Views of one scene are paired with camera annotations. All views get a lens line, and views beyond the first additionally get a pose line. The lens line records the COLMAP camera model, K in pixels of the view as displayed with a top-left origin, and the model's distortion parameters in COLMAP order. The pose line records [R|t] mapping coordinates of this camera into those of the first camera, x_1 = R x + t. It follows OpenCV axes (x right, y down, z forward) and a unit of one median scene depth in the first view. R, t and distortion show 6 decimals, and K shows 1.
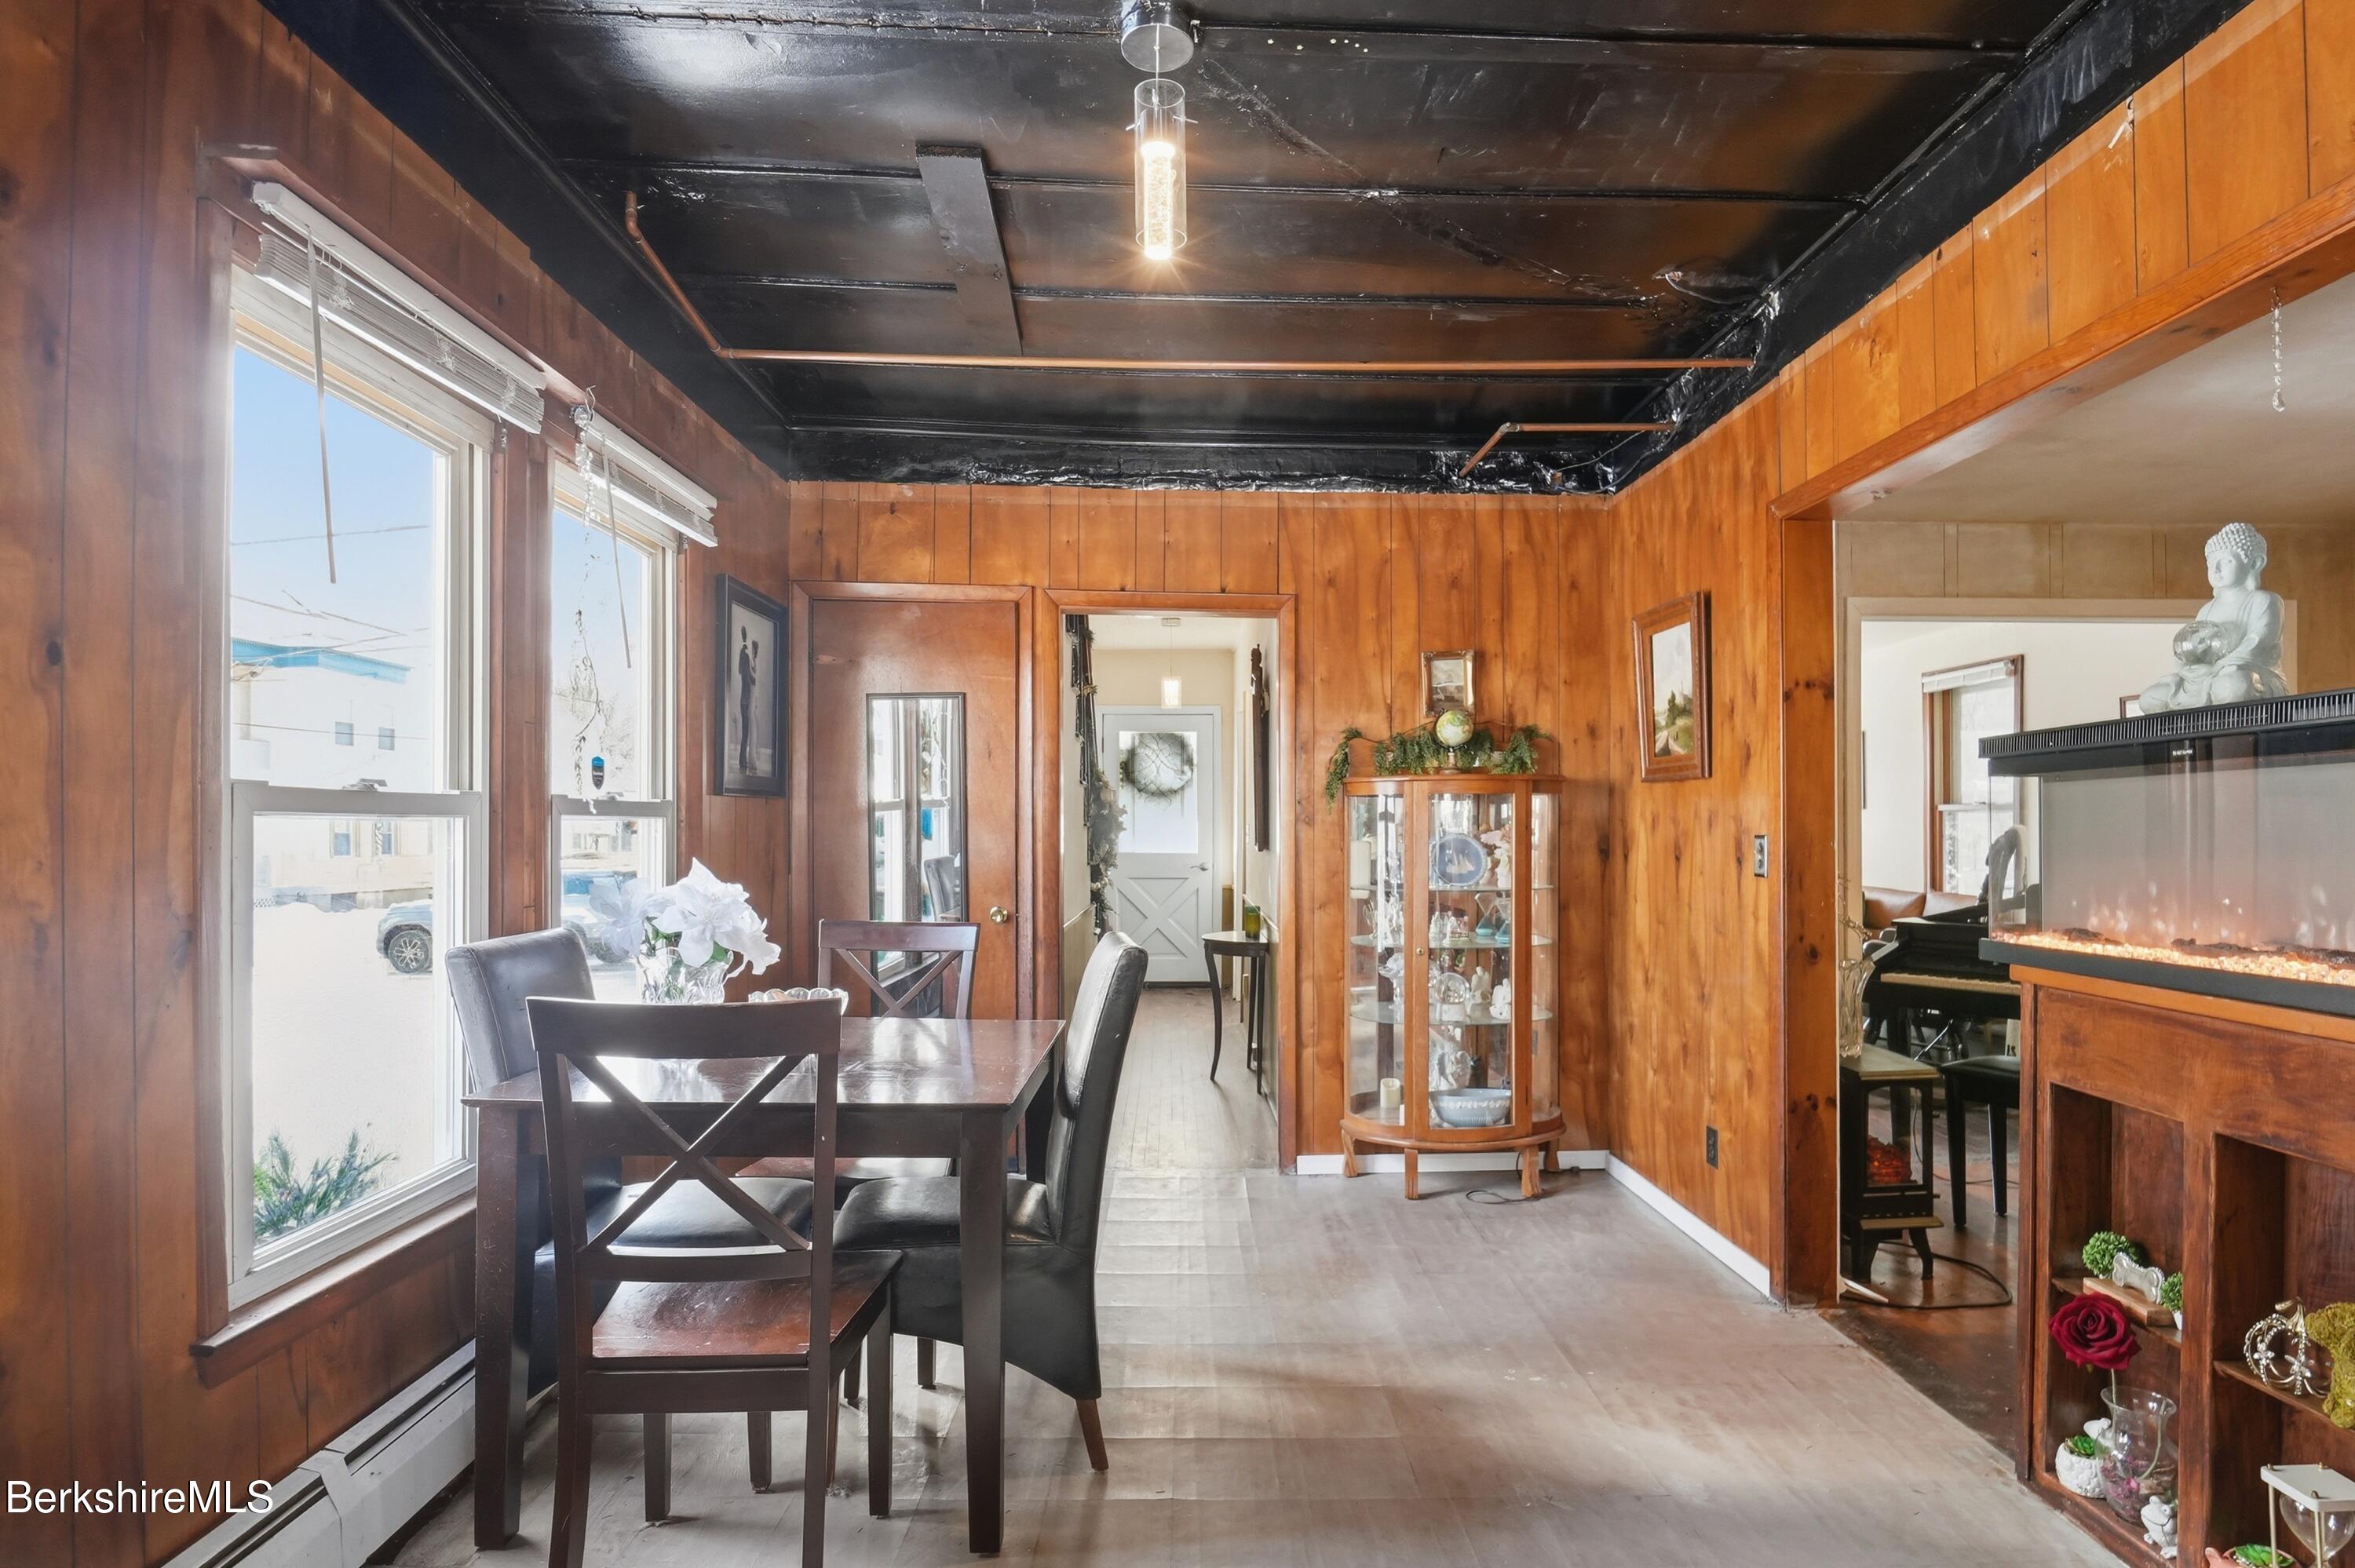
lens RADIAL K [[1175.9, 0, 1204.1], [0, 1175.9, 800.3], [0, 0, 1]] dist [-0.014211, -0.000358]
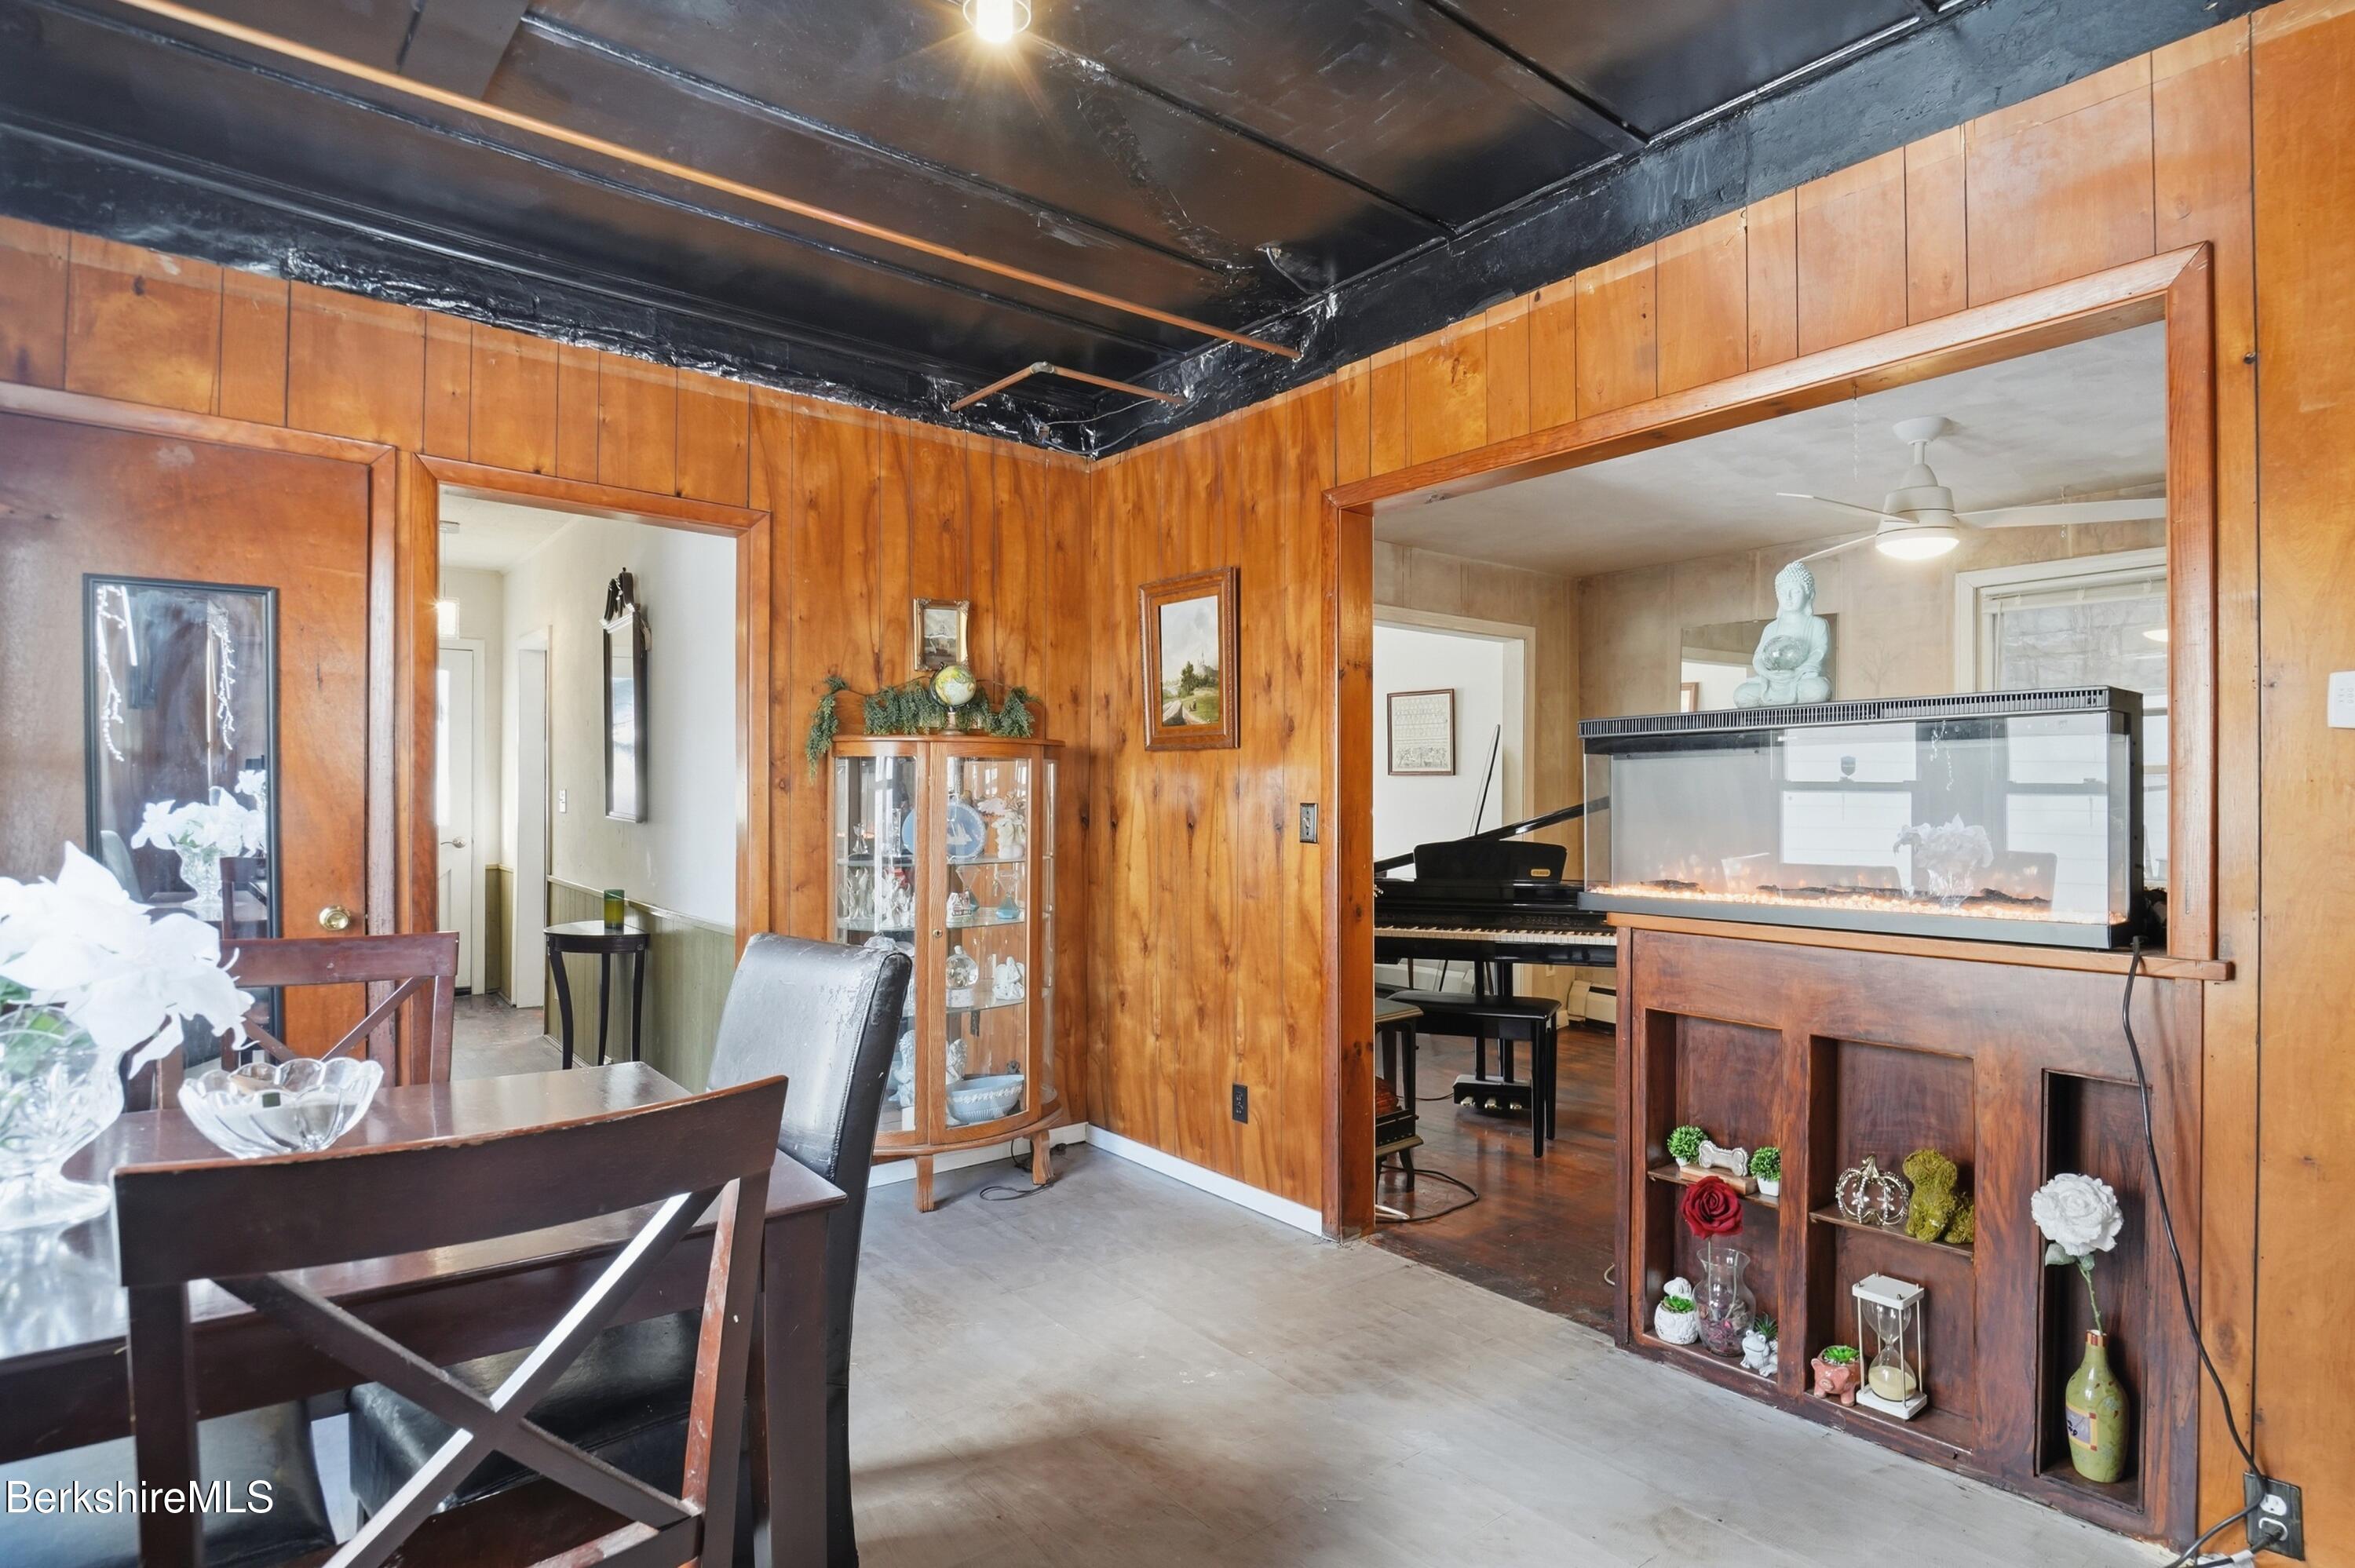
lens RADIAL K [[1192.6, 0, 1177.5], [0, 1192.6, 784.0], [0, 0, 1]] dist [-0.001647, -0.016021]
pose [[0.799152, 0.011711, 0.601015, -0.216369], [-0.019626, 0.999786, 0.006615, 0.005910], [-0.600808, -0.017082, 0.799211, 0.166719]]
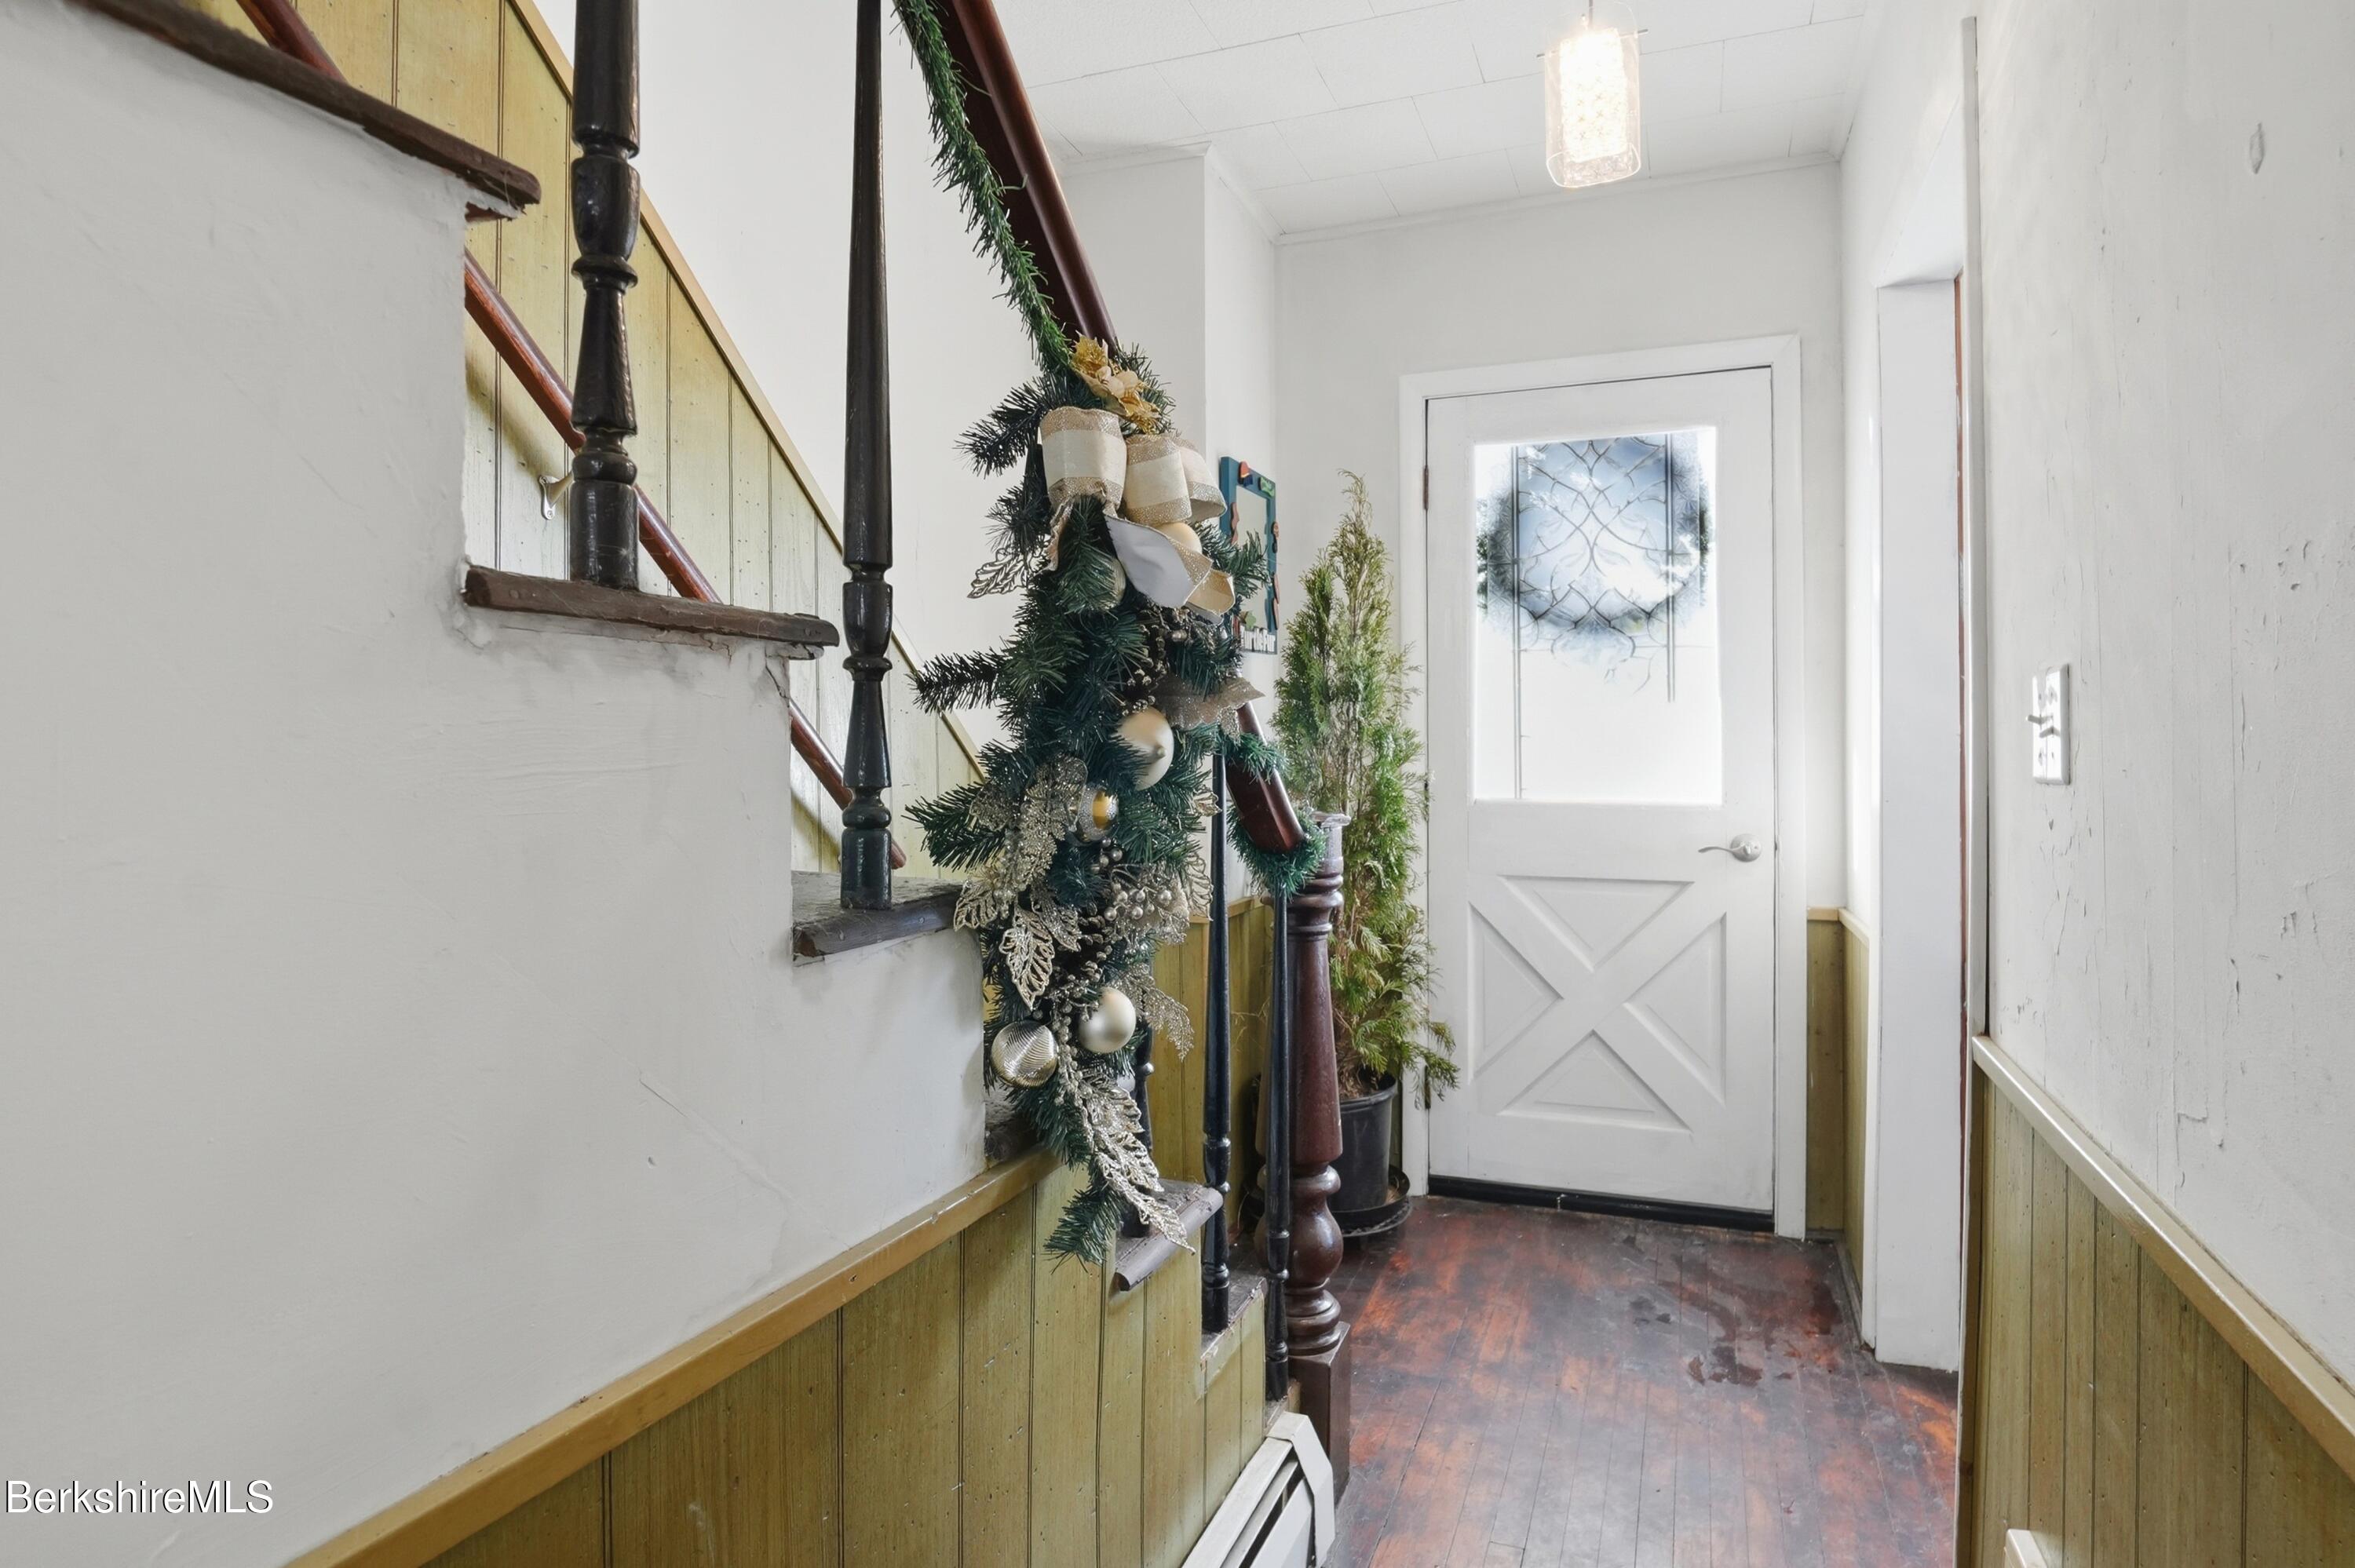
lens RADIAL K [[1246.1, 0, 1240.8], [0, 1246.1, 758.3], [0, 0, 1]] dist [-0.006594, -0.000240]
pose [[0.930770, -0.003781, -0.365586, -0.007713], [0.013664, 0.999608, 0.024450, 0.051420], [0.365350, -0.027753, 0.930456, 1.467528]]
